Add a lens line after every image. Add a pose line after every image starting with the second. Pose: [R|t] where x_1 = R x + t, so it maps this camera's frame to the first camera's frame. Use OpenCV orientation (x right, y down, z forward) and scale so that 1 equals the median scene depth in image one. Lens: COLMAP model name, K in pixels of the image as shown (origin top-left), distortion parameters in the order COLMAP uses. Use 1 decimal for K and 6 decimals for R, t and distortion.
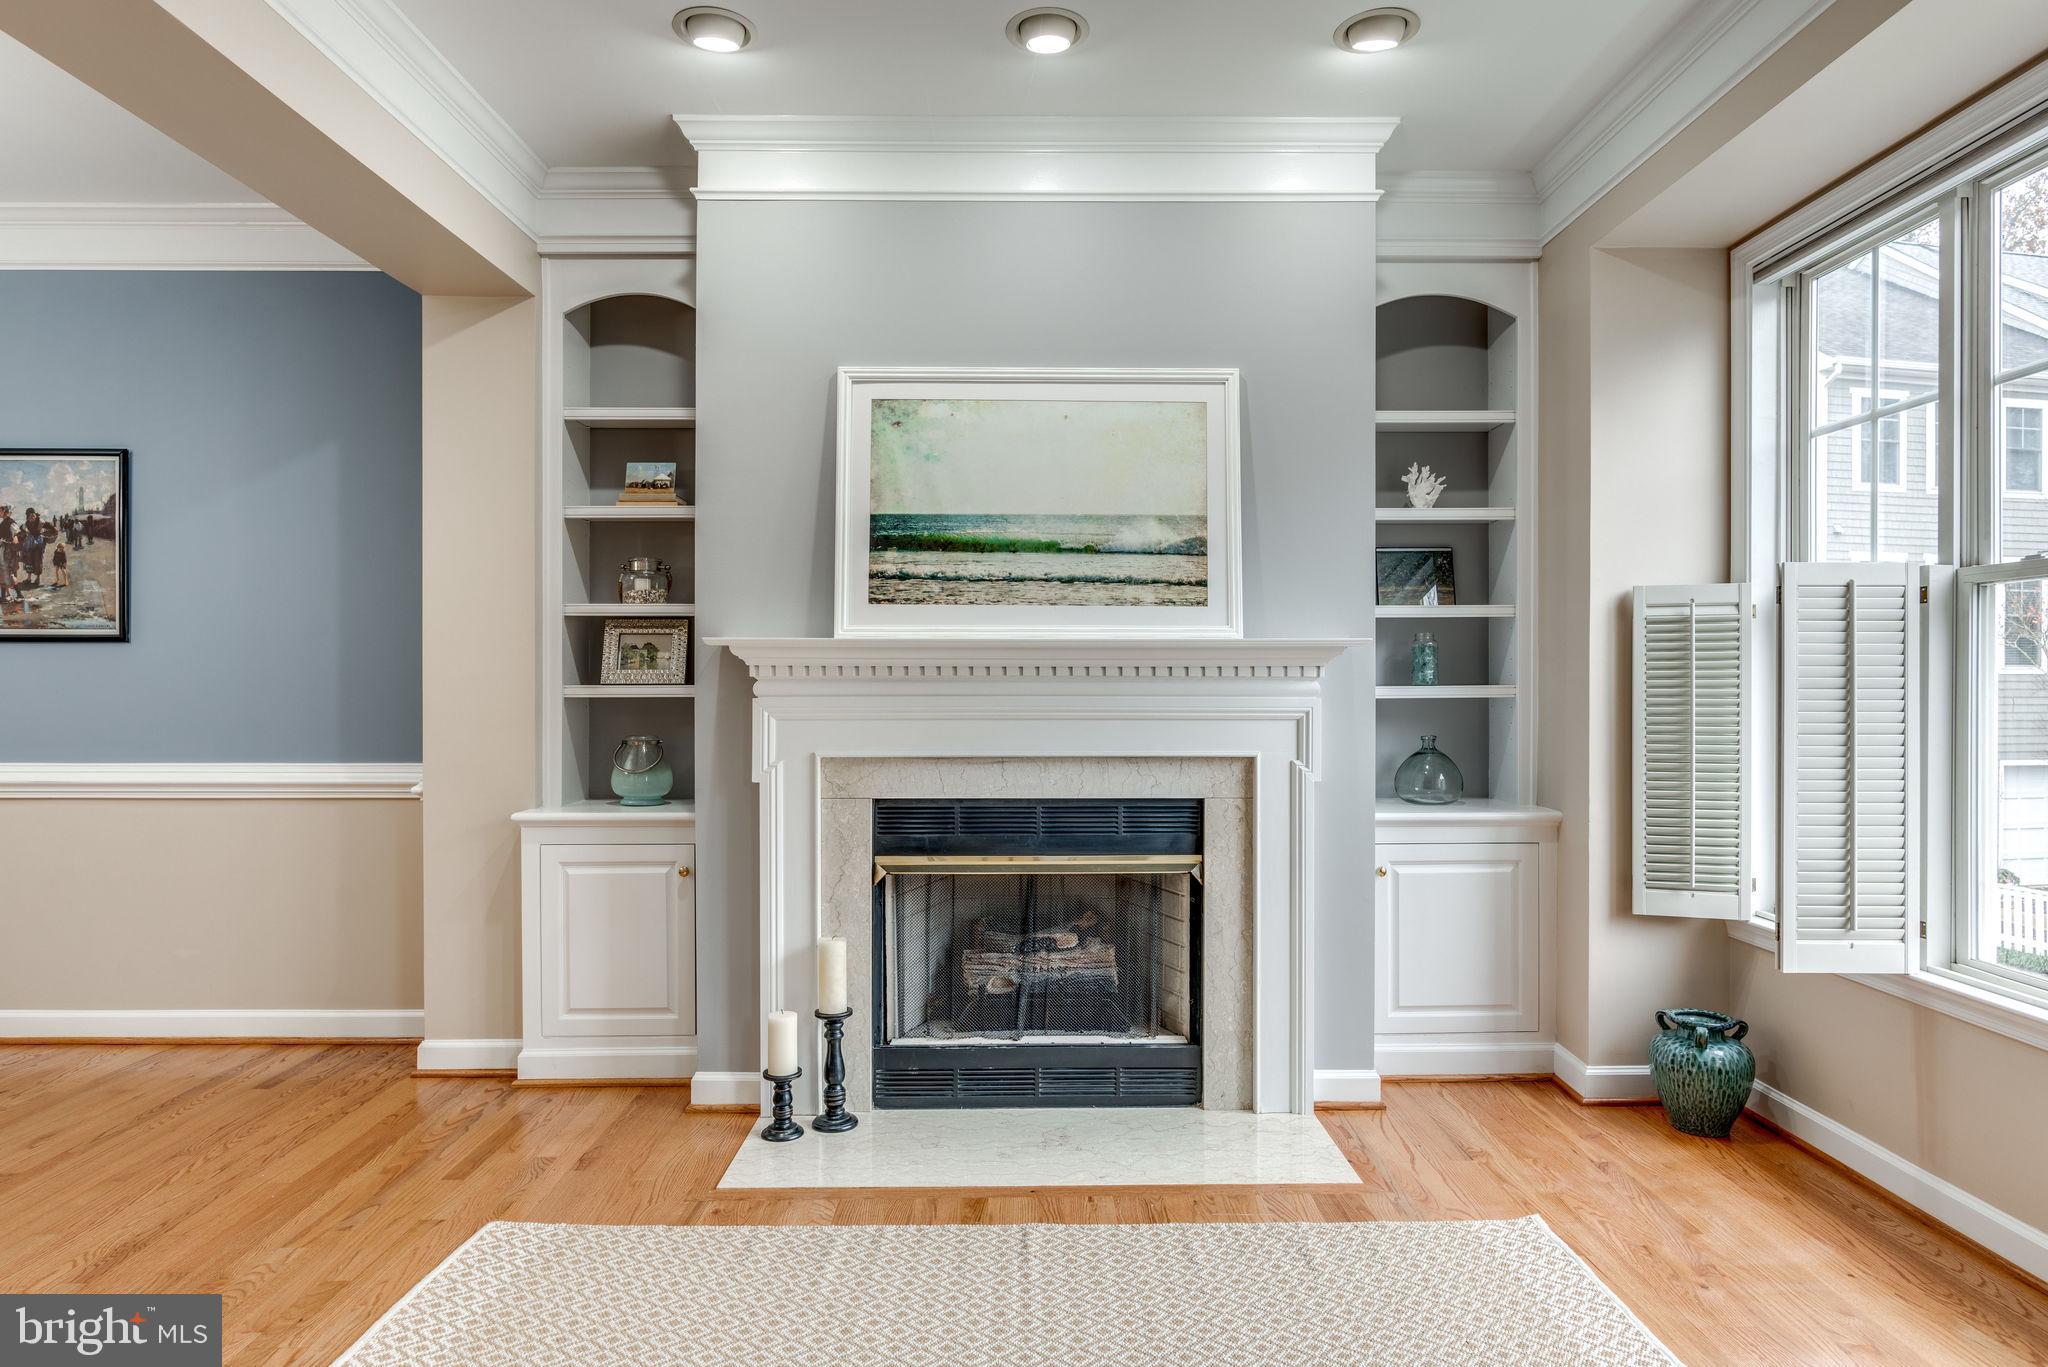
lens RADIAL K [[1169.2, 0, 1030.2], [0, 1169.2, 691.0], [0, 0, 1]] dist [-0.008098, 0.003559]
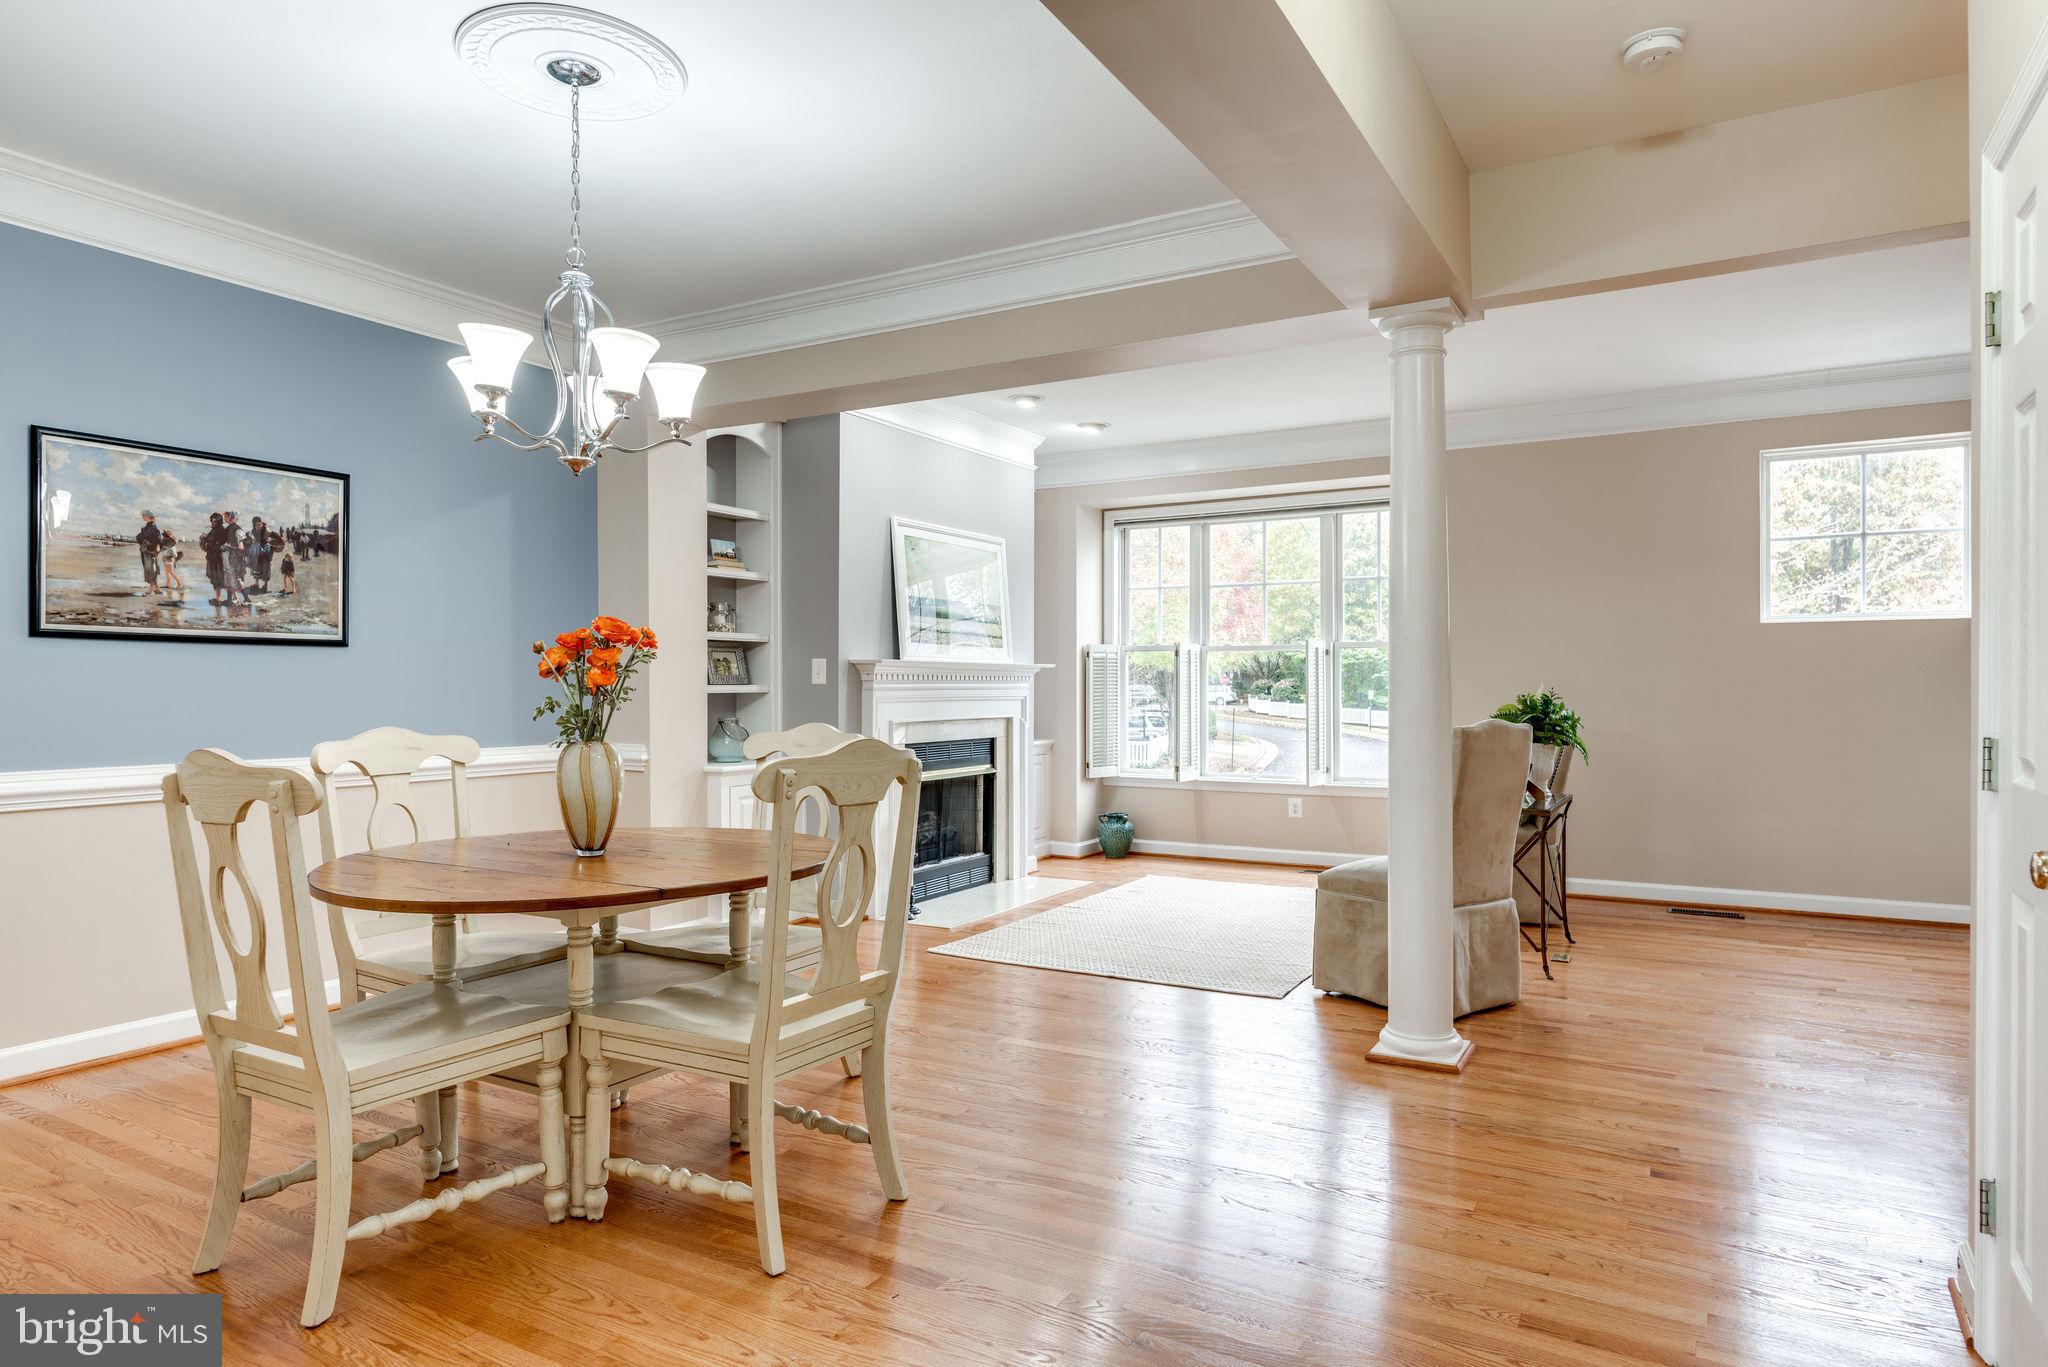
lens RADIAL K [[1169.2, 0, 1030.2], [0, 1169.2, 691.0], [0, 0, 1]] dist [-0.008098, 0.003559]
pose [[0.517836, -0.004935, 0.855465, -1.397944], [0.007597, 0.999970, 0.001170, 0.004048], [-0.855446, 0.005893, 0.517859, -0.140166]]
